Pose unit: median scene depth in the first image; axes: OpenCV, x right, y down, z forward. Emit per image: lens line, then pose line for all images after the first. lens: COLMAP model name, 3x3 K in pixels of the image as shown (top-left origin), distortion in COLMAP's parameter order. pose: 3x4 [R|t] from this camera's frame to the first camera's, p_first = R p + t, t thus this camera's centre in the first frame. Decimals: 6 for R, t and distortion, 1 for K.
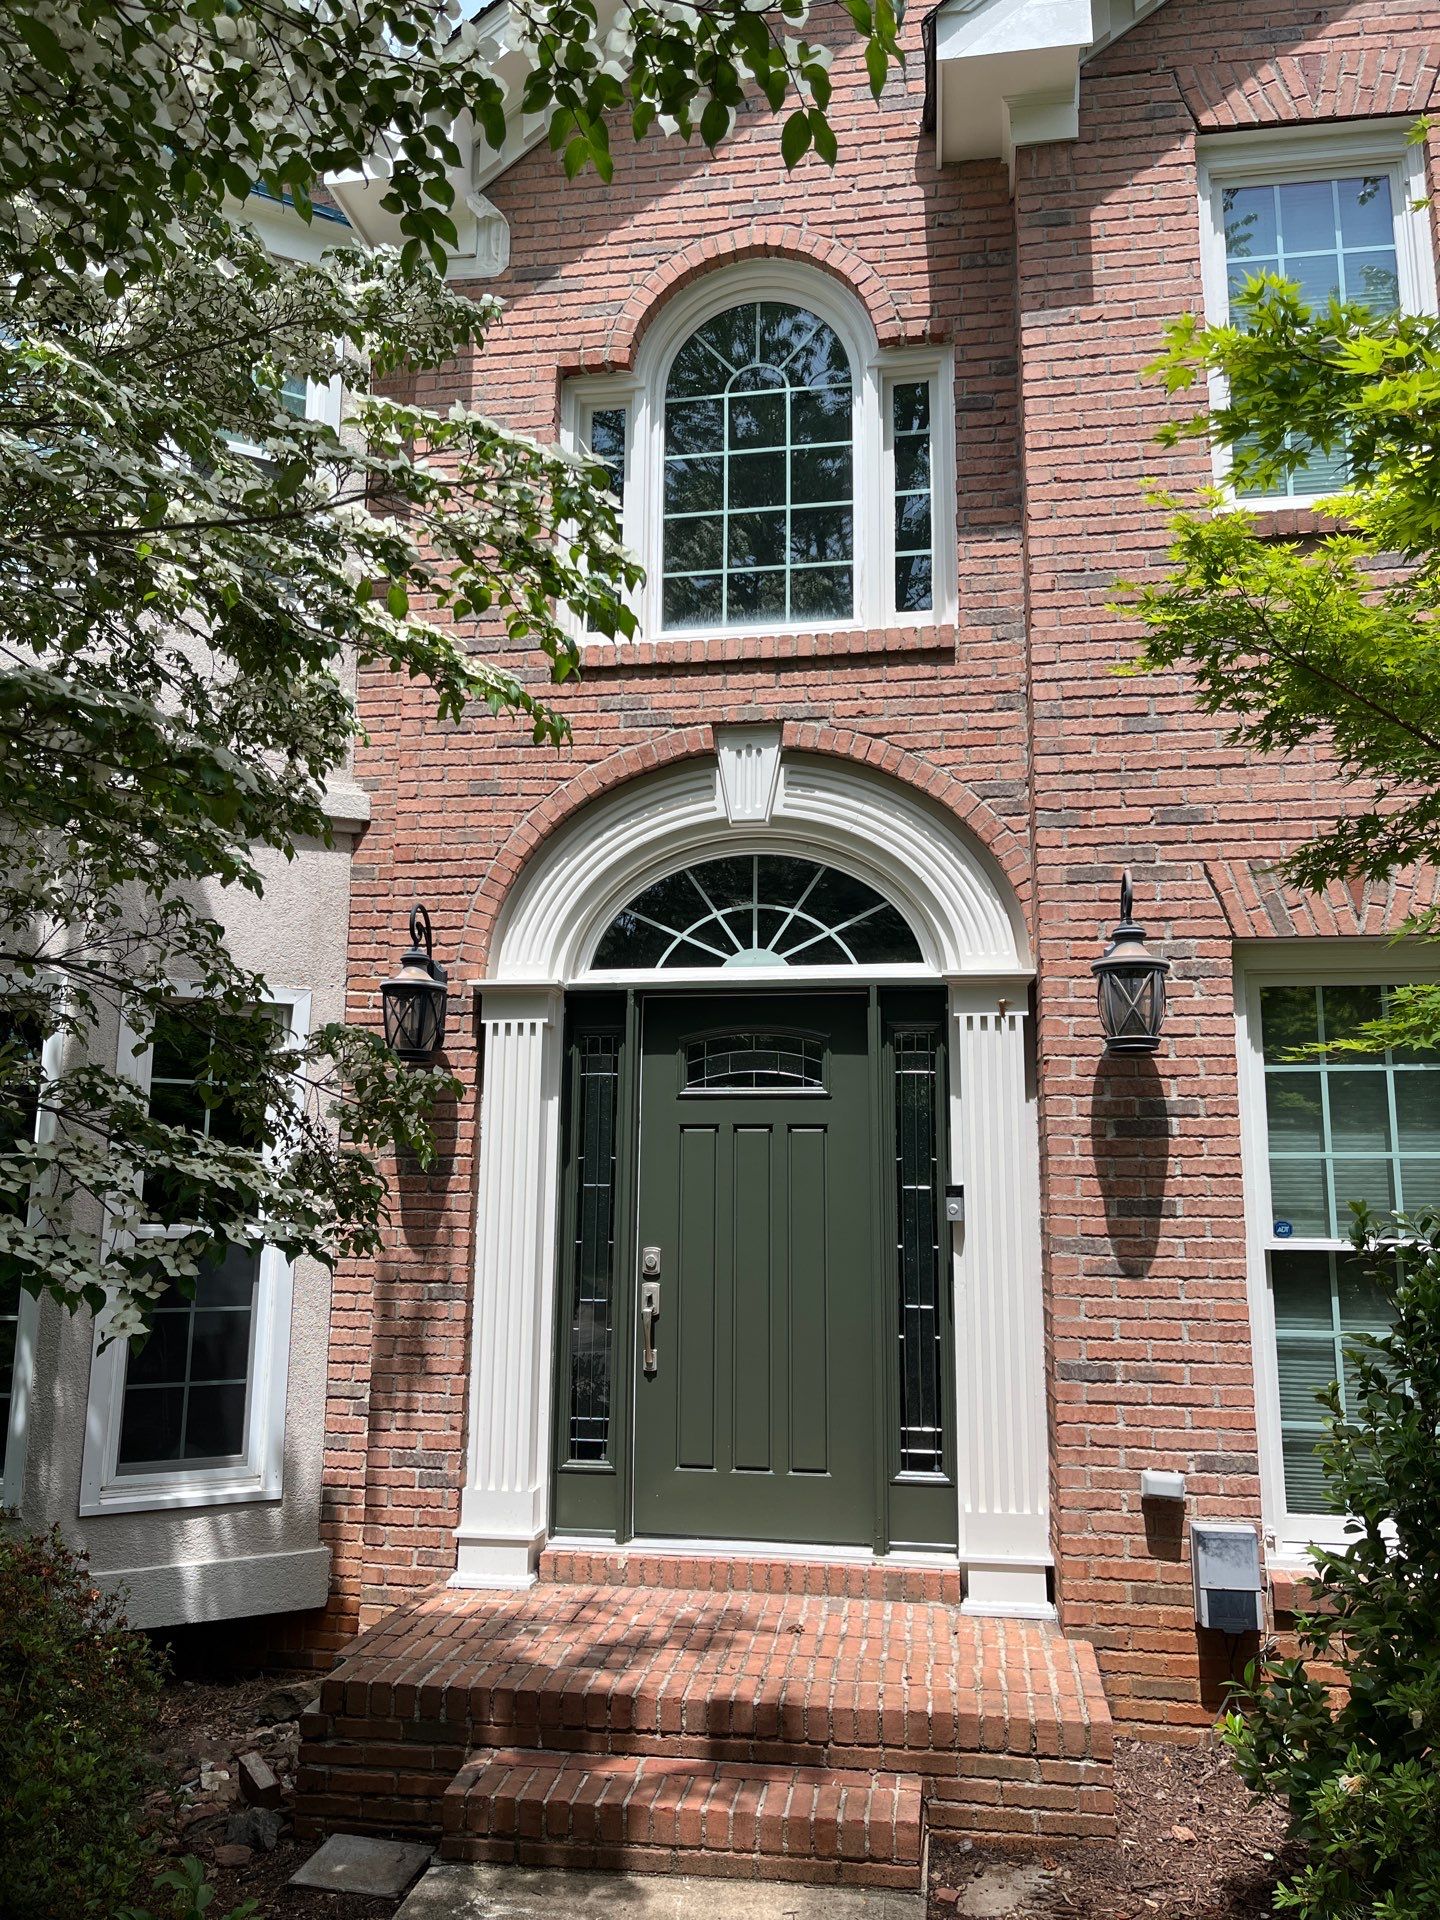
lens RADIAL K [[1411.3, 0, 721.9], [0, 1411.3, 960.1], [0, 0, 1]] dist [0.046548, -0.044661]
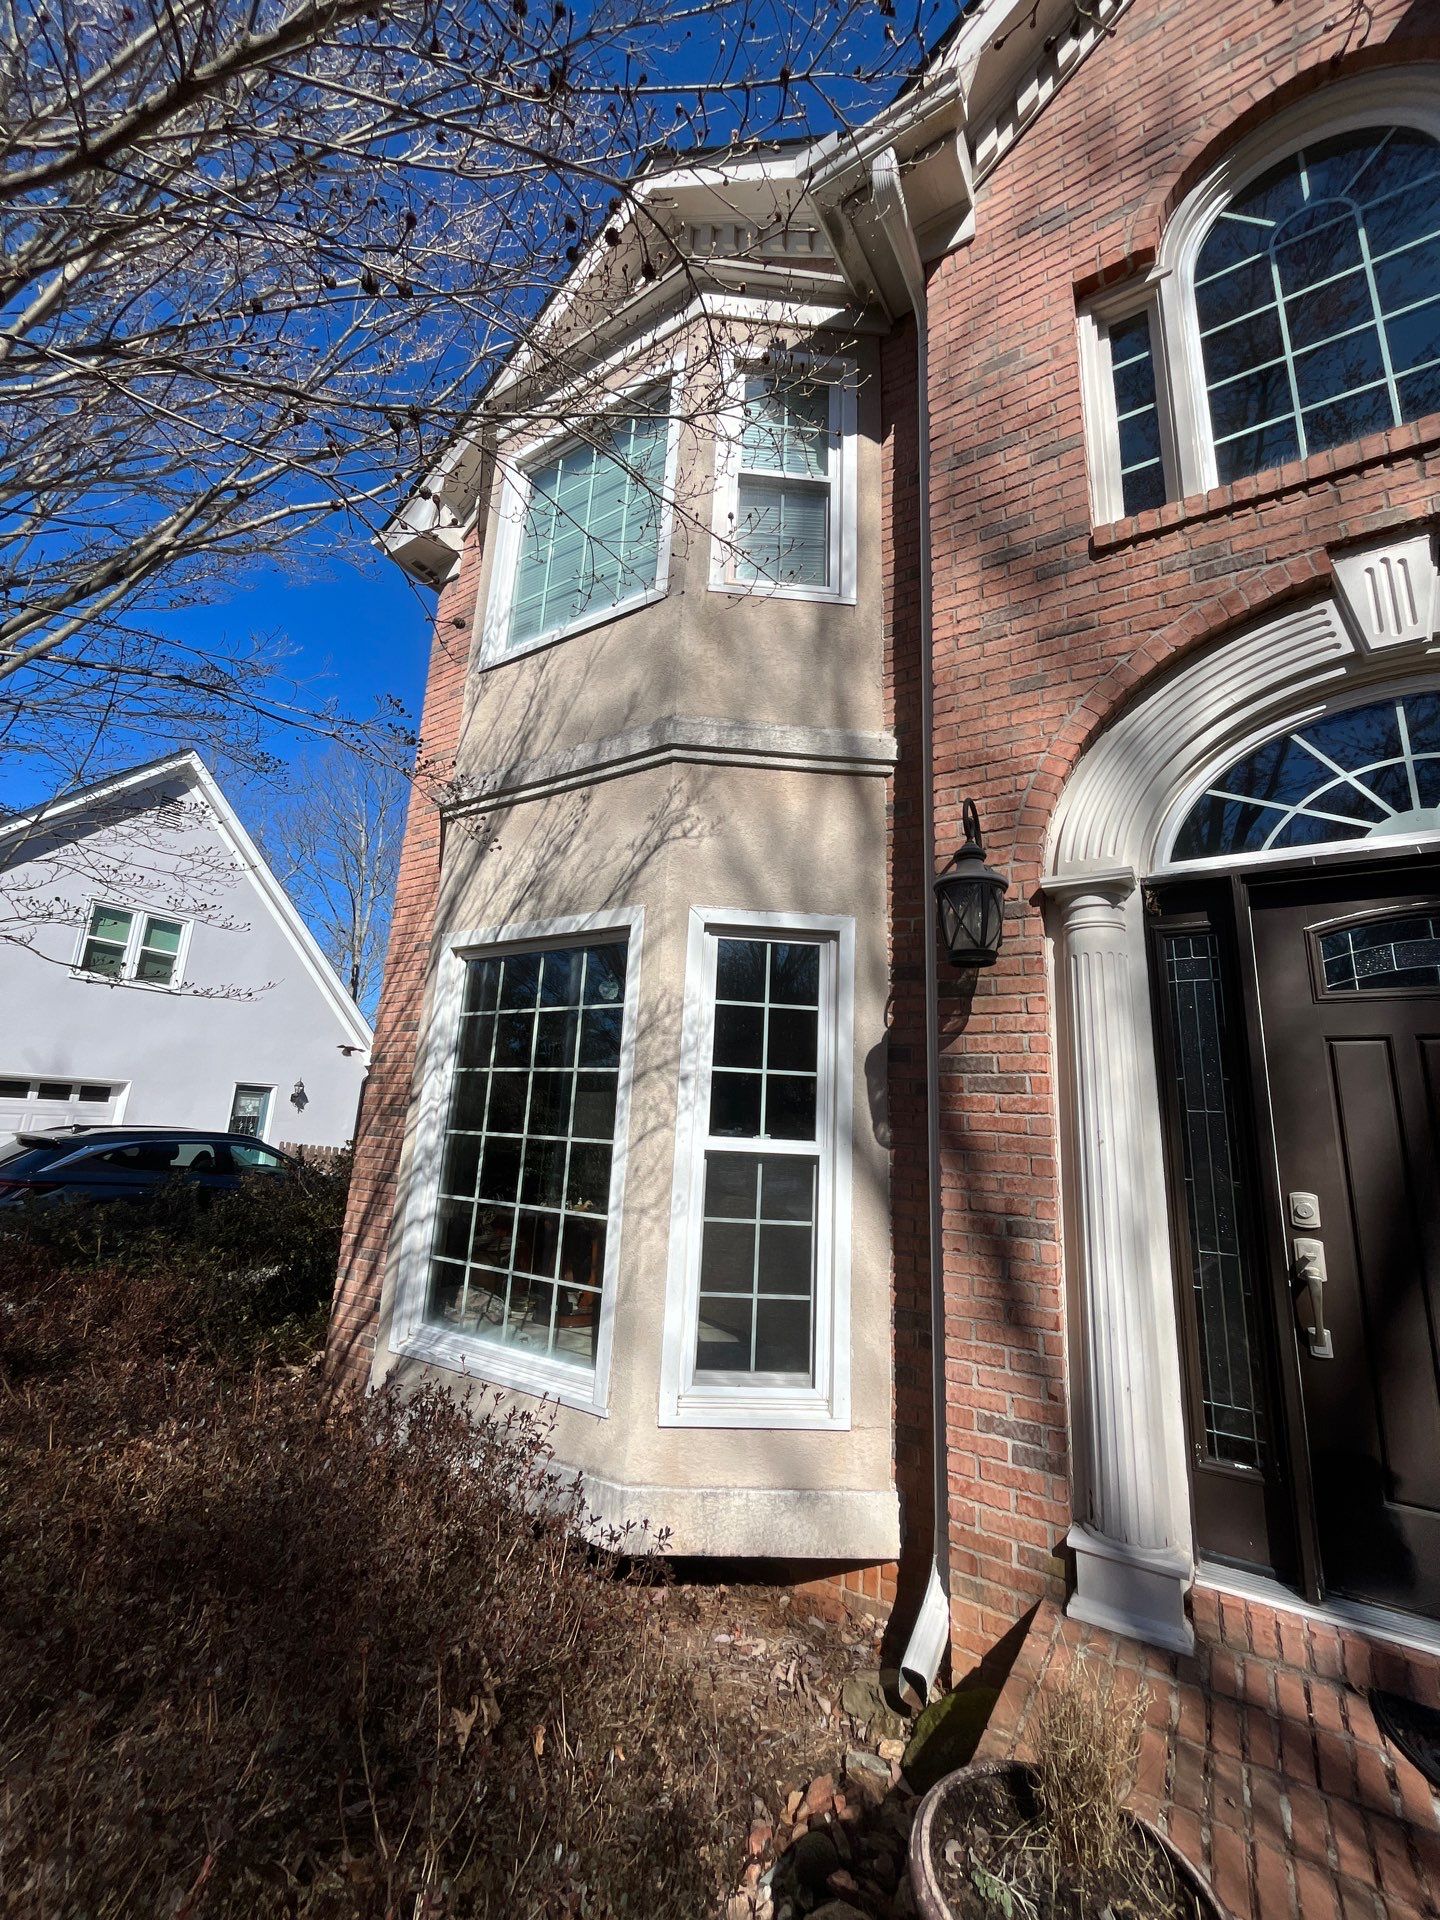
lens RADIAL K [[764.5, 0, 721.8], [0, 764.5, 956.0], [0, 0, 1]] dist [-0.003008, -0.000480]
pose [[0.917040, -0.053898, -0.395137, -0.166722], [0.025748, 0.996760, -0.076205, 0.094948], [0.397964, 0.059709, 0.915456, 0.470545]]
